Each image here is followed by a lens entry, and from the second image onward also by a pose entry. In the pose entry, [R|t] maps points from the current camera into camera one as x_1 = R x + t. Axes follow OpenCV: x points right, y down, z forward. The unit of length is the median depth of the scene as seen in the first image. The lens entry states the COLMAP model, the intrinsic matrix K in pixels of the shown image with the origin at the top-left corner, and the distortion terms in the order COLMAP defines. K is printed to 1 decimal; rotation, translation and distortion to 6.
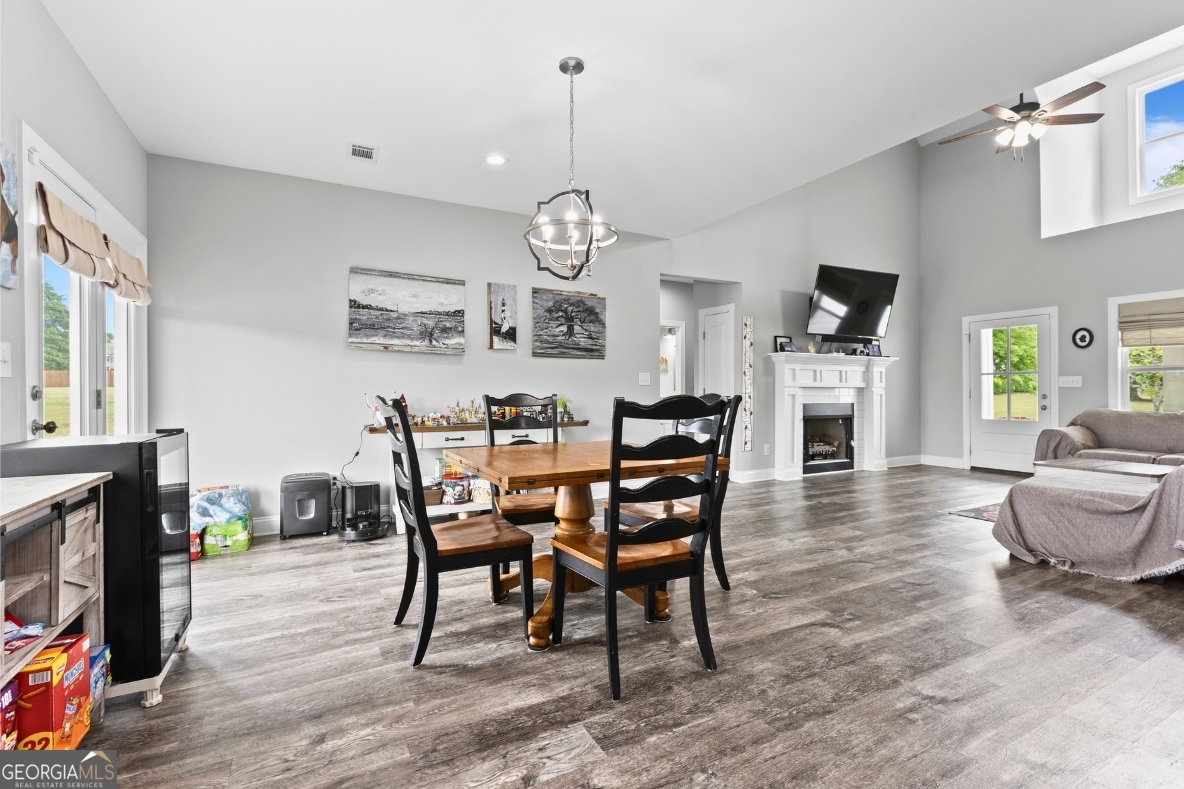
lens RADIAL K [[534.9, 0, 591.3], [0, 534.9, 392.1], [0, 0, 1]] dist [0.003785, -0.002143]
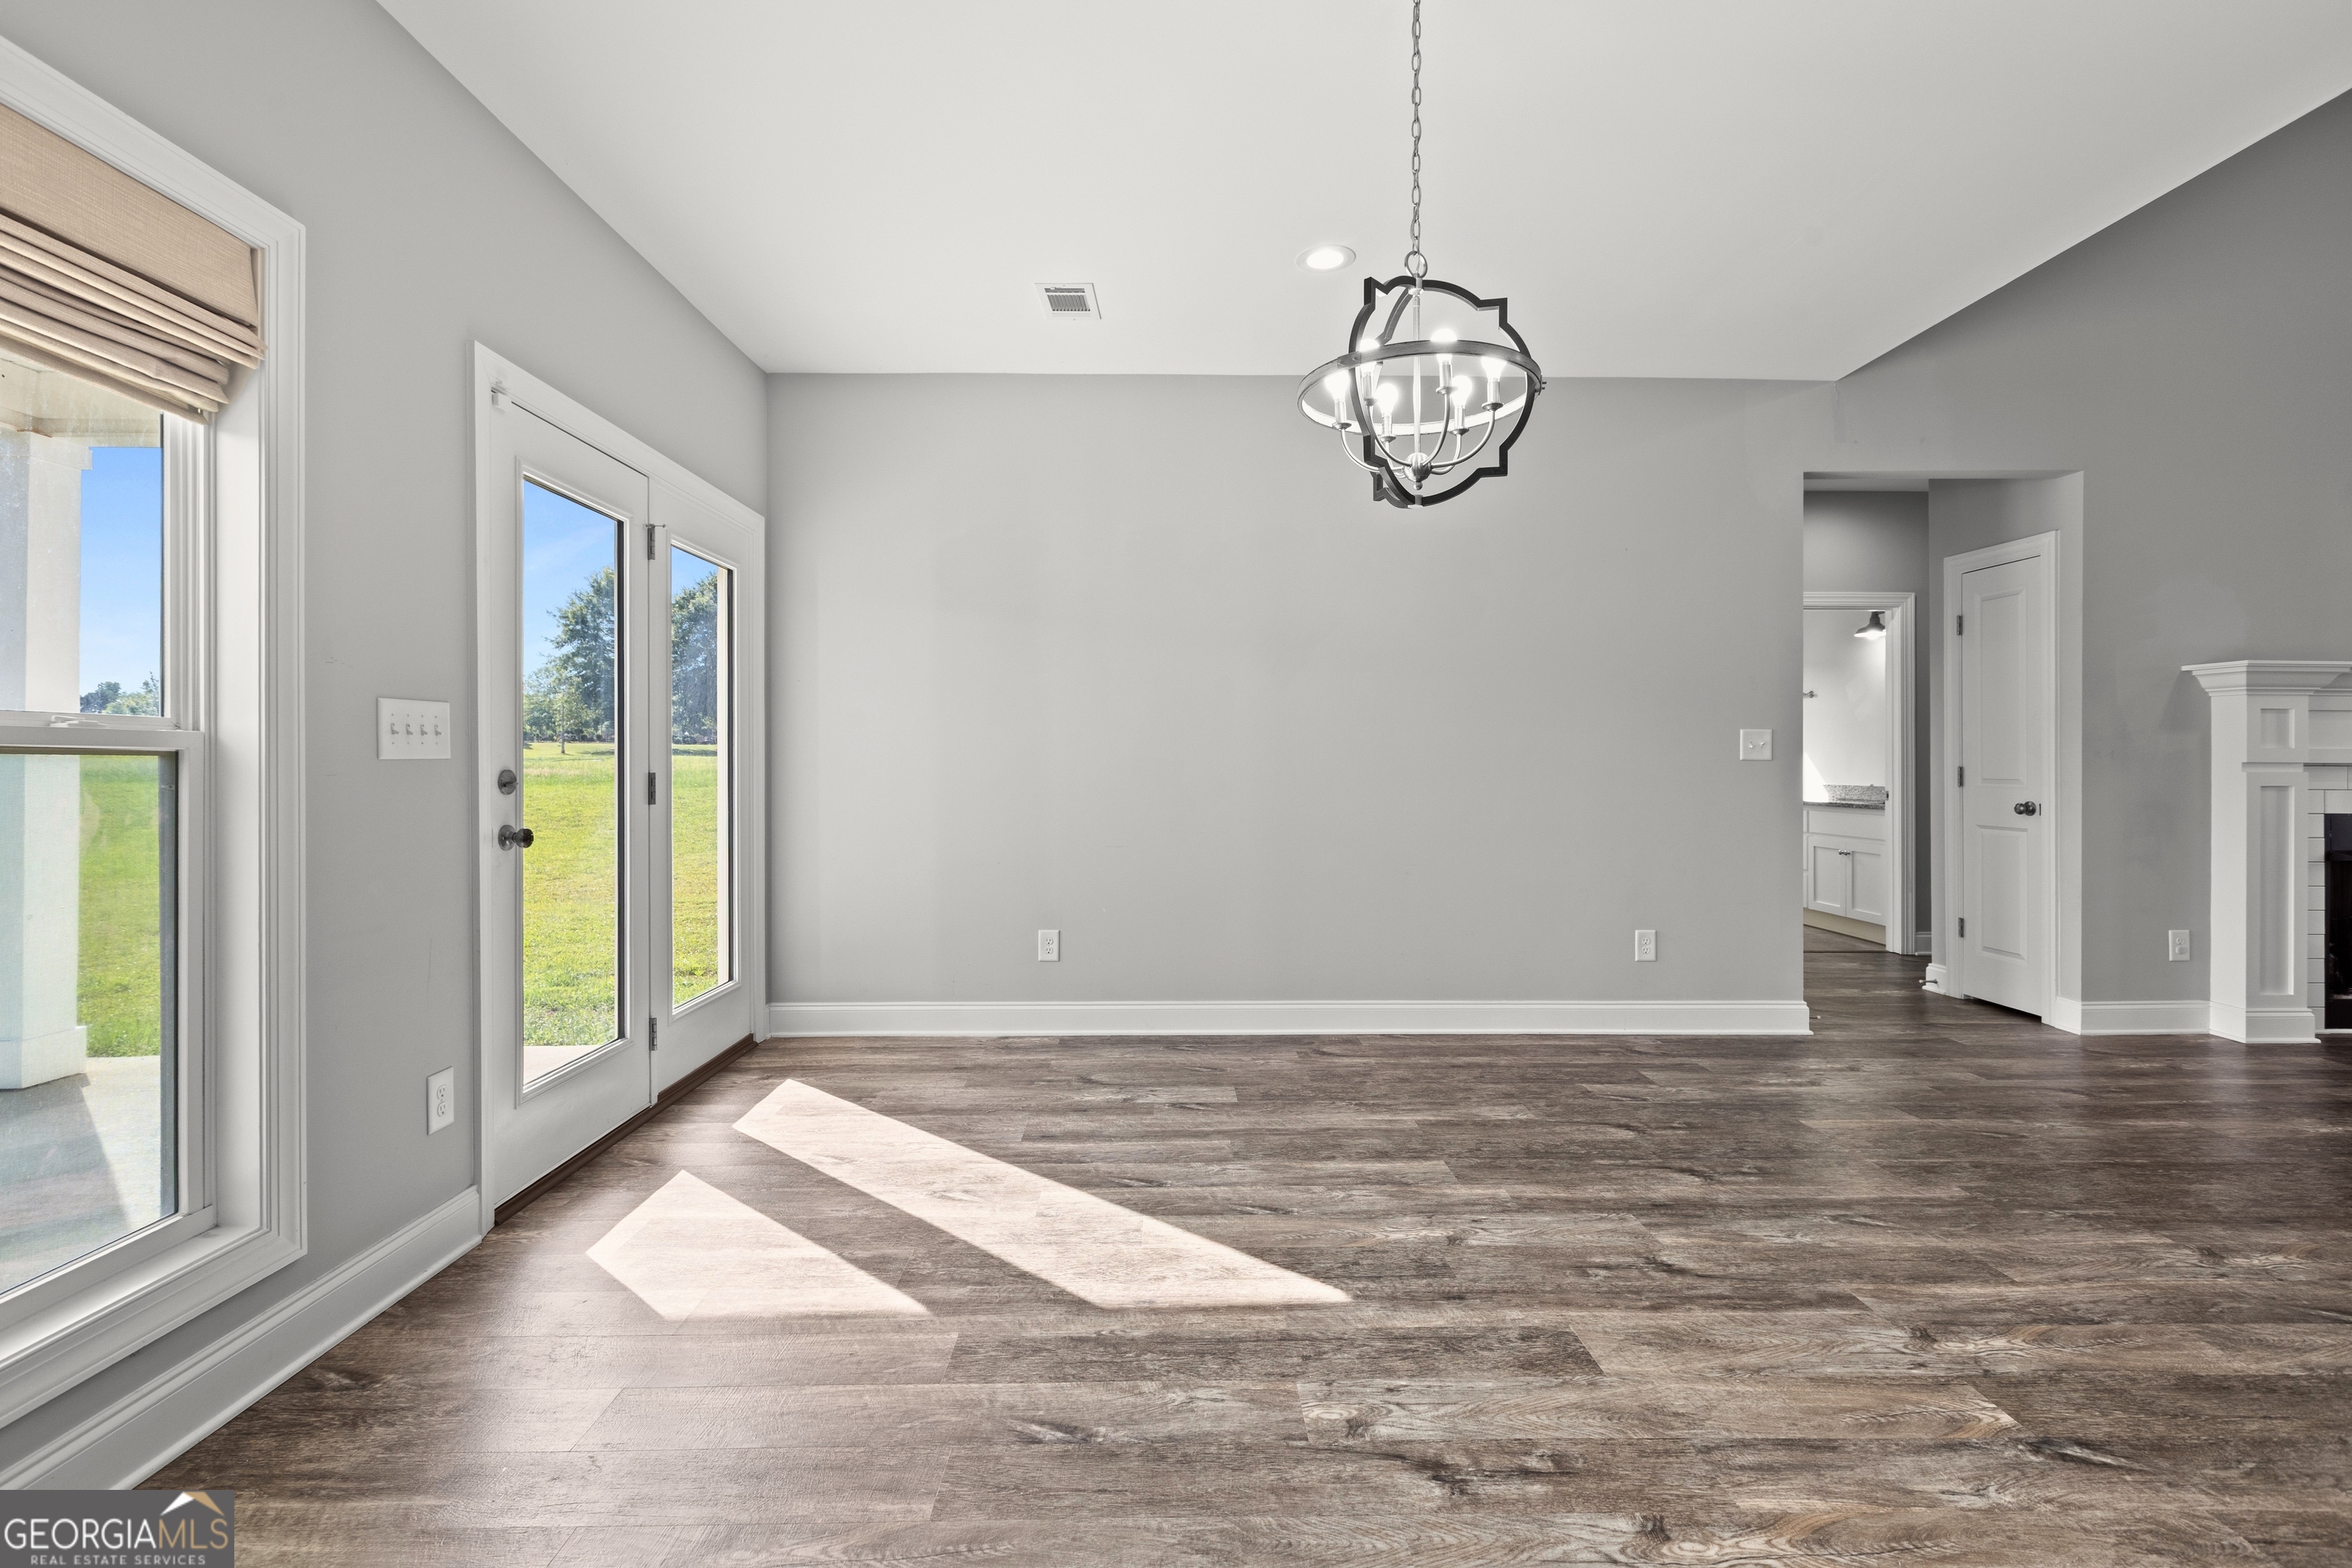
lens RADIAL K [[1062.6, 0, 1175.8], [0, 1062.6, 760.1], [0, 0, 1]] dist [0.003785, -0.002143]
pose [[0.887982, 0.001991, -0.459873, 0.120239], [-0.003833, 0.999988, -0.003072, -0.013328], [0.459862, 0.004490, 0.887979, 0.157755]]
